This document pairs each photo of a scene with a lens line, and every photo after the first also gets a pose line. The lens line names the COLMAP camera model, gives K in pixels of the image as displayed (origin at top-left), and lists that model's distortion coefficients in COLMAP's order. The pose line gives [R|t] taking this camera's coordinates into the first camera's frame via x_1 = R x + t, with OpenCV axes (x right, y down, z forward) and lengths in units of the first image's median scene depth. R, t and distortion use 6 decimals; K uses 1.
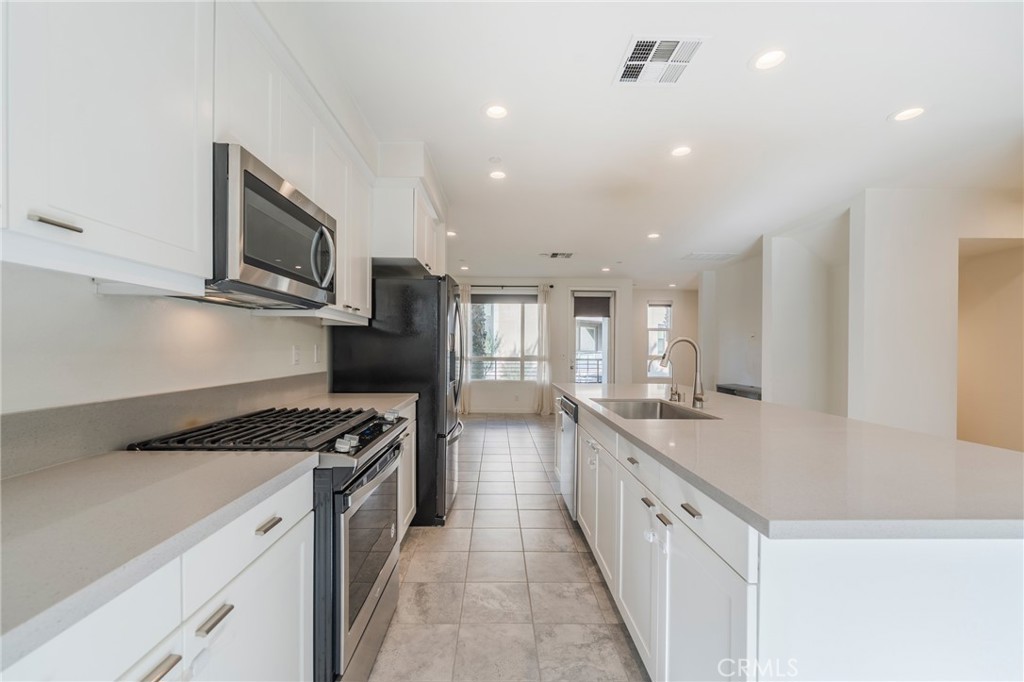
lens RADIAL K [[416.4, 0, 507.9], [0, 416.4, 347.2], [0, 0, 1]] dist [0.000451, -0.000701]
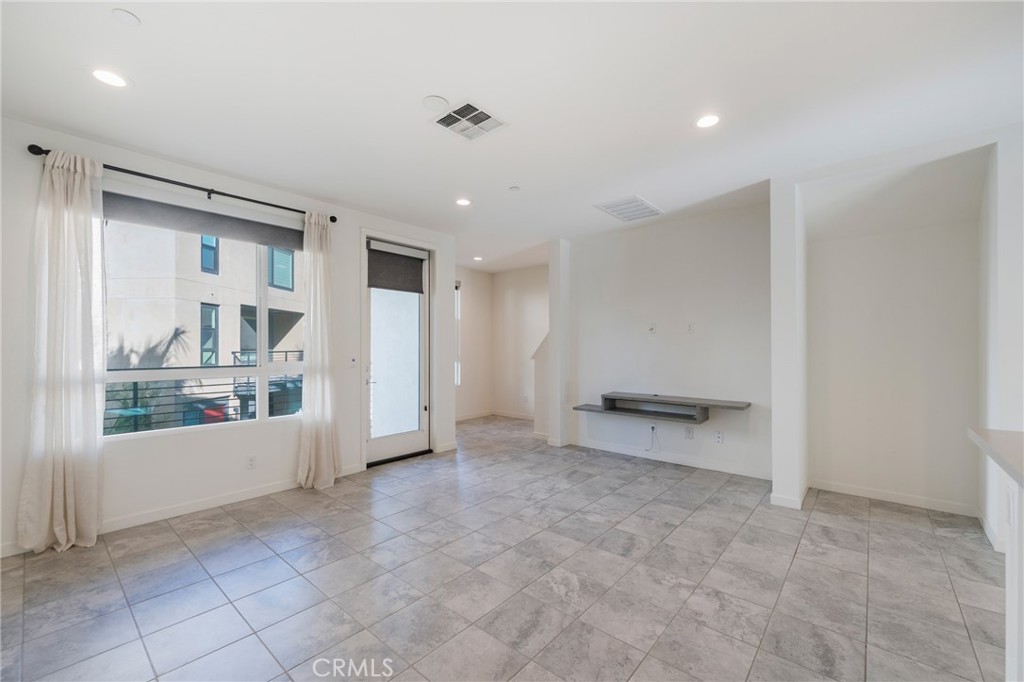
lens RADIAL K [[416.4, 0, 506.6], [0, 416.4, 347.1], [0, 0, 1]] dist [0.000451, -0.000701]
pose [[0.680640, -0.008407, 0.732570, -0.115882], [0.003365, 0.999959, 0.008350, -0.000077], [-0.732610, -0.003218, 0.680641, 0.524312]]
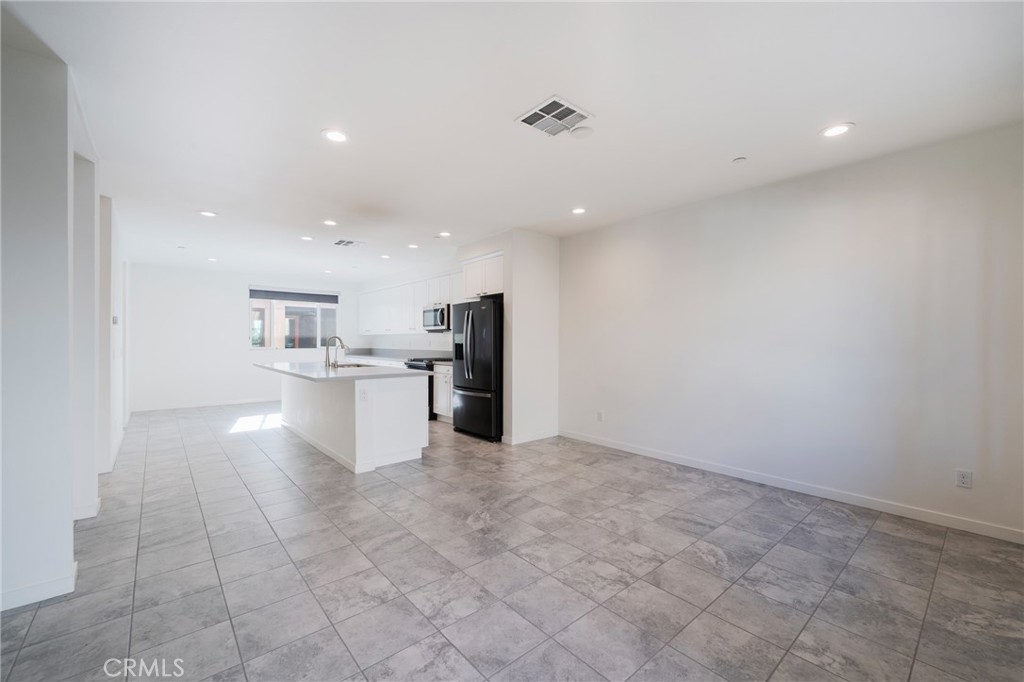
lens RADIAL K [[416.4, 0, 510.7], [0, 416.4, 342.2], [0, 0, 1]] dist [0.000451, -0.000701]
pose [[-0.777078, -0.009627, -0.629330, 0.324875], [-0.006399, 0.999952, -0.007395, 0.006936], [0.629371, -0.001719, -0.777103, 0.989264]]
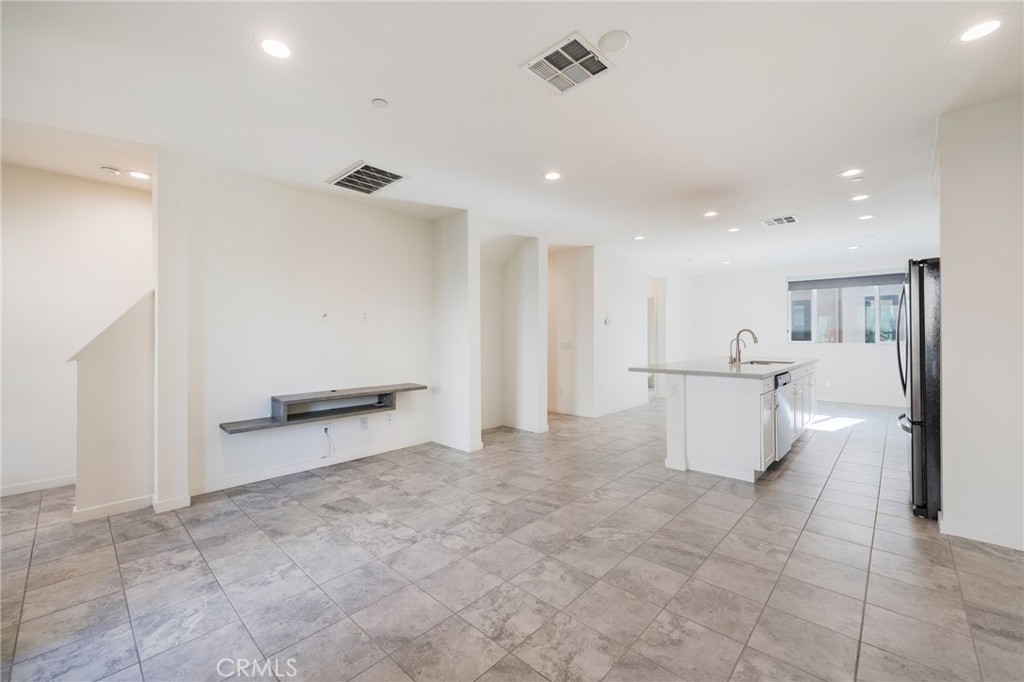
lens RADIAL K [[416.4, 0, 510.3], [0, 416.4, 336.5], [0, 0, 1]] dist [0.000451, -0.000701]
pose [[-0.709488, -0.007550, 0.704677, -0.062680], [-0.004695, 0.999971, 0.005987, 0.002101], [-0.704702, 0.000939, -0.709503, 0.975613]]
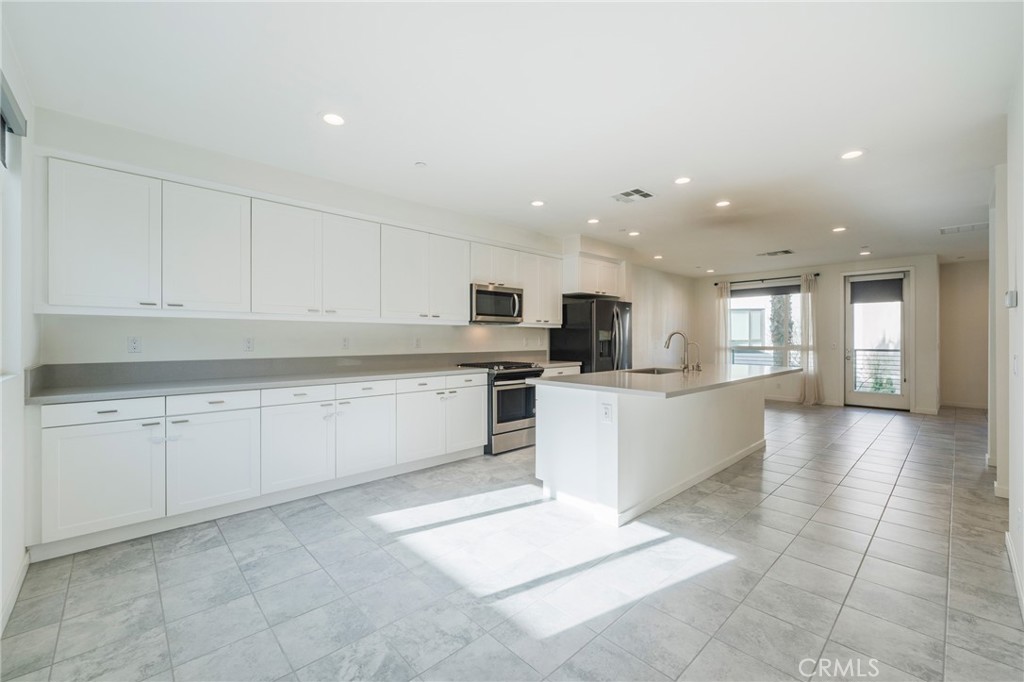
lens RADIAL K [[416.4, 0, 517.2], [0, 416.4, 339.8], [0, 0, 1]] dist [0.000451, -0.000701]
pose [[0.672772, -0.006517, -0.739821, 0.357706], [0.008443, 0.999964, -0.001130, 0.002556], [0.739802, -0.005486, 0.672803, -0.184100]]
